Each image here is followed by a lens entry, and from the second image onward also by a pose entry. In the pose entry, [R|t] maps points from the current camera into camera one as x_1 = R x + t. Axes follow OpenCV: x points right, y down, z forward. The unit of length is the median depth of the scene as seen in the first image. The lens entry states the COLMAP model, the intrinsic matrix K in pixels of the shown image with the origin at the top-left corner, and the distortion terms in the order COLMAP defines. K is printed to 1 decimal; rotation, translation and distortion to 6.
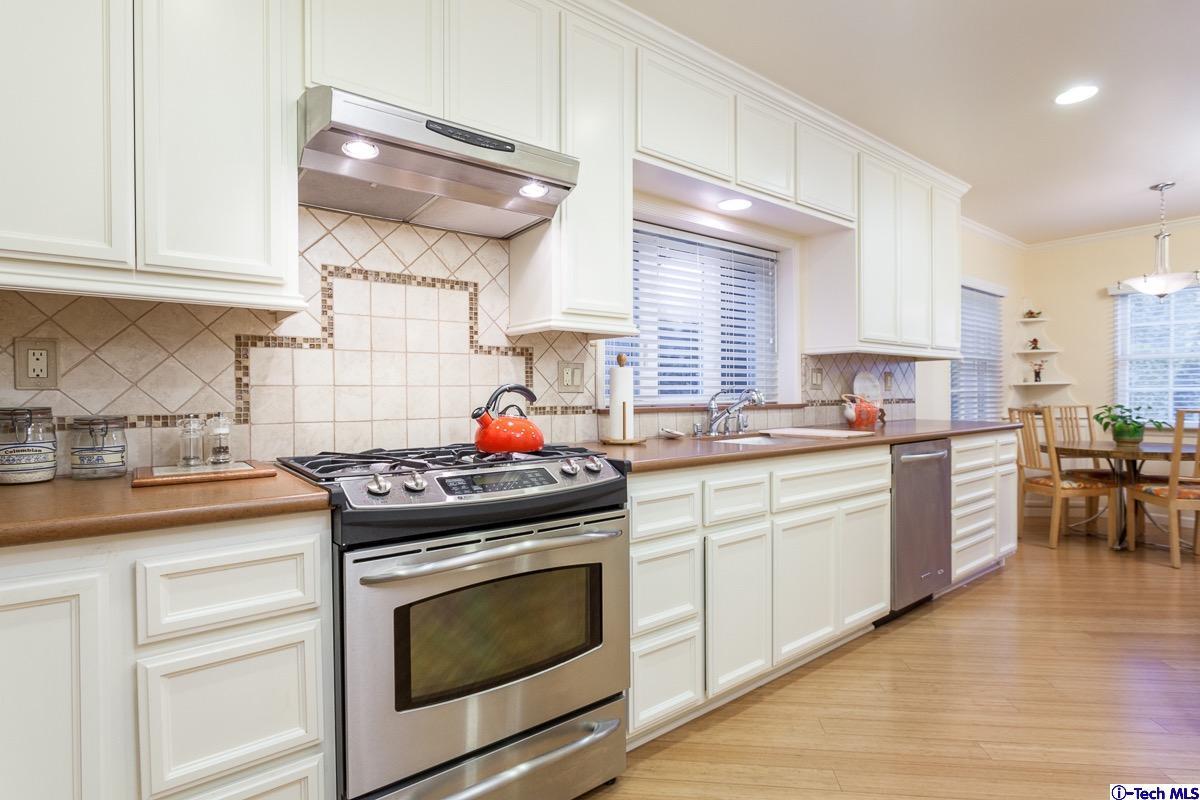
lens RADIAL K [[627.1, 0, 546.8], [0, 627.1, 404.1], [0, 0, 1]] dist [-0.003705, -0.001429]
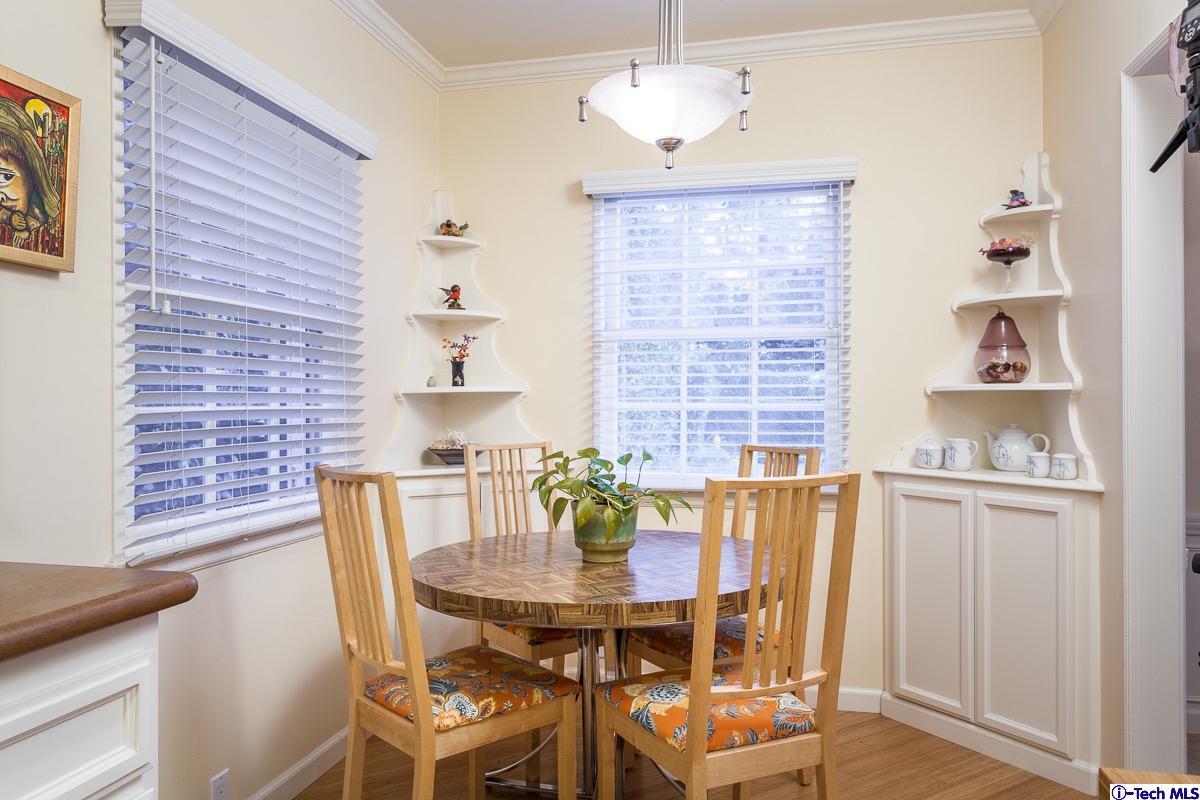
lens RADIAL K [[847.3, 0, 599.6], [0, 847.3, 401.2], [0, 0, 1]] dist [0.002799, 0.000310]
pose [[0.767946, 0.010037, 0.640436, 0.597544], [0.000785, 0.999862, -0.016611, -0.019150], [-0.640515, 0.013259, 0.767832, 0.606736]]
